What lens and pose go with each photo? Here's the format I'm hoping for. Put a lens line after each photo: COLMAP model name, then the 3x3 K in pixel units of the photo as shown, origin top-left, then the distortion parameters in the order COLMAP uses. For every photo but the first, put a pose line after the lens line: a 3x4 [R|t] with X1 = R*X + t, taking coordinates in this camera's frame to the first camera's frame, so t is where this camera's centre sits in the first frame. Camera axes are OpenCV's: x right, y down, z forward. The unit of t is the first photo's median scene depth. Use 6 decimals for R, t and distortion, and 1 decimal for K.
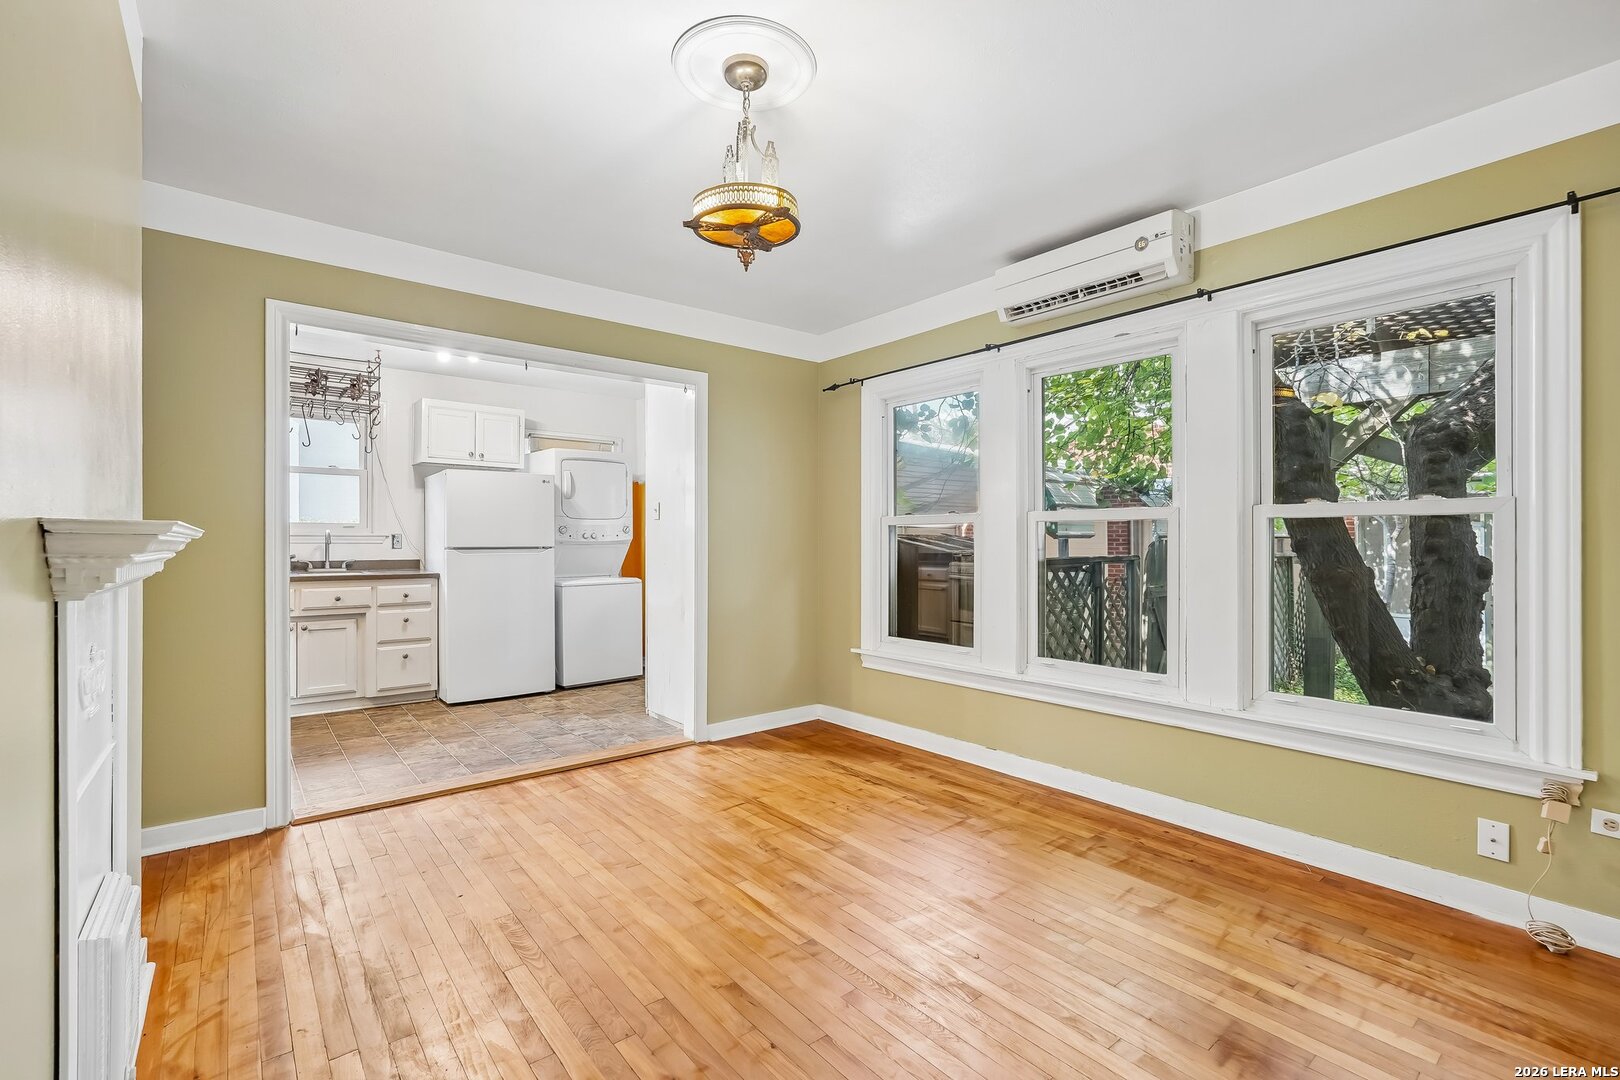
lens RADIAL K [[716.4, 0, 802.1], [0, 716.4, 544.2], [0, 0, 1]] dist [-0.017334, 0.005322]
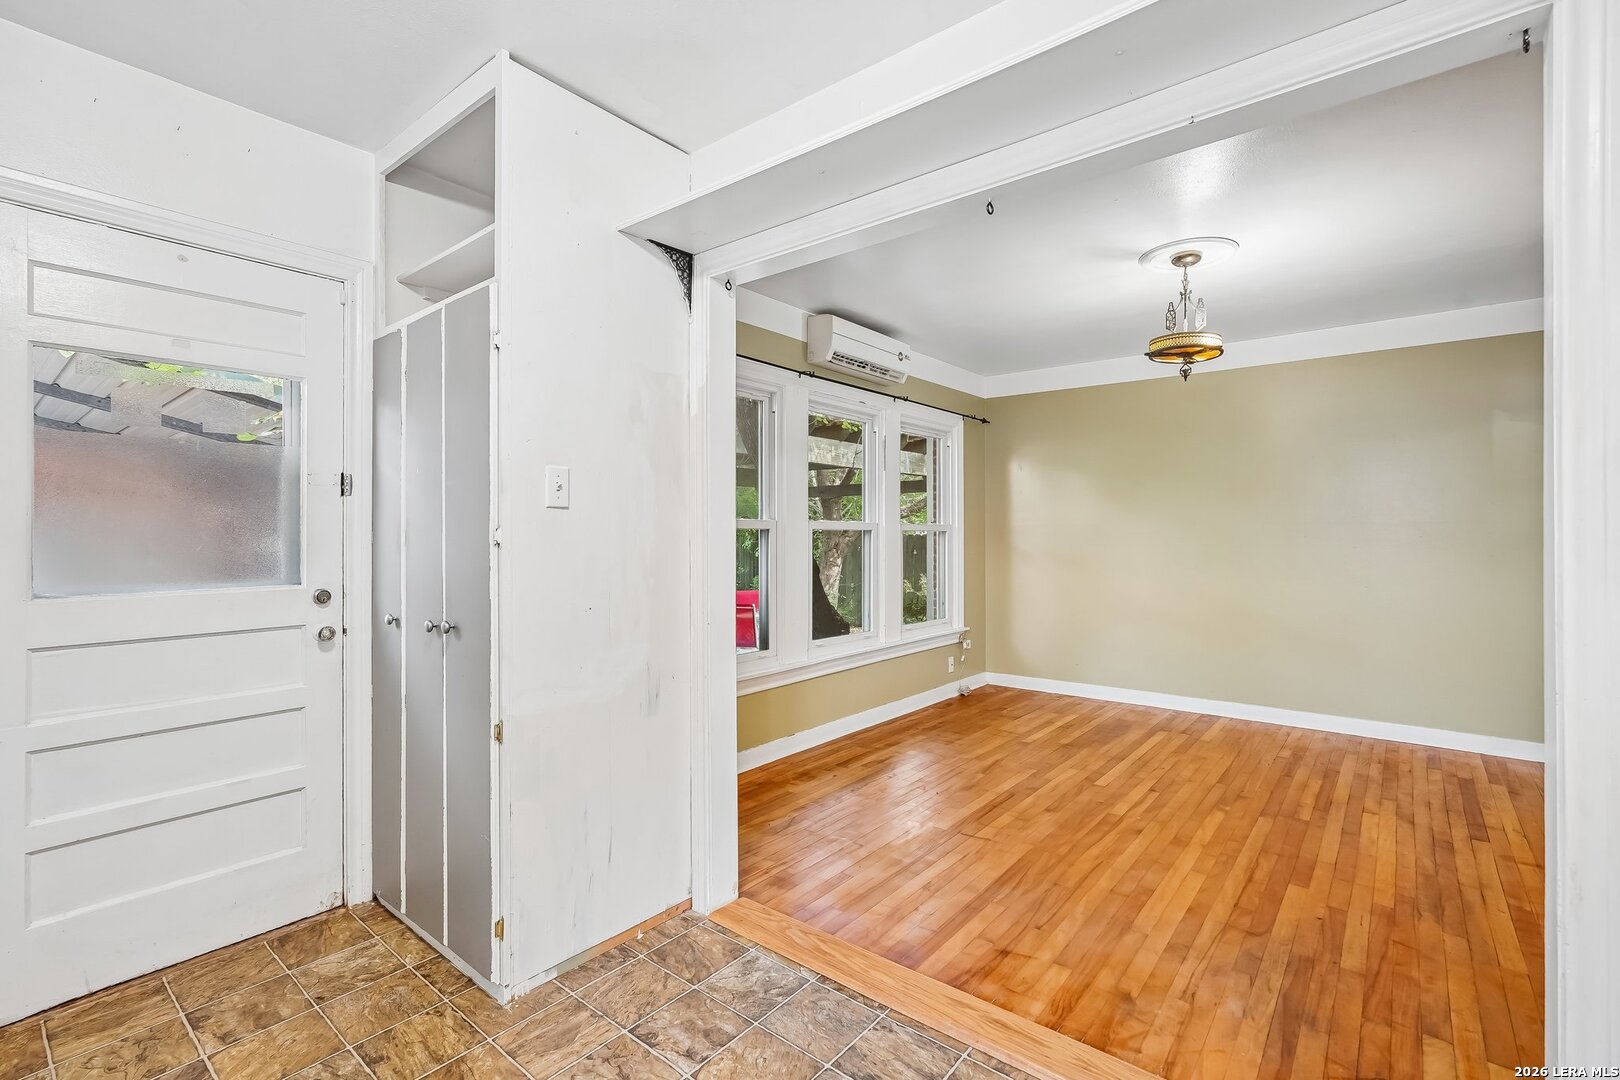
lens RADIAL K [[716.4, 0, 808.1], [0, 716.4, 544.4], [0, 0, 1]] dist [-0.017334, 0.005322]
pose [[-0.187636, -0.012869, 0.982154, -0.904039], [0.008566, 0.999855, 0.014738, -0.026808], [-0.982201, 0.011178, -0.187498, 1.300181]]
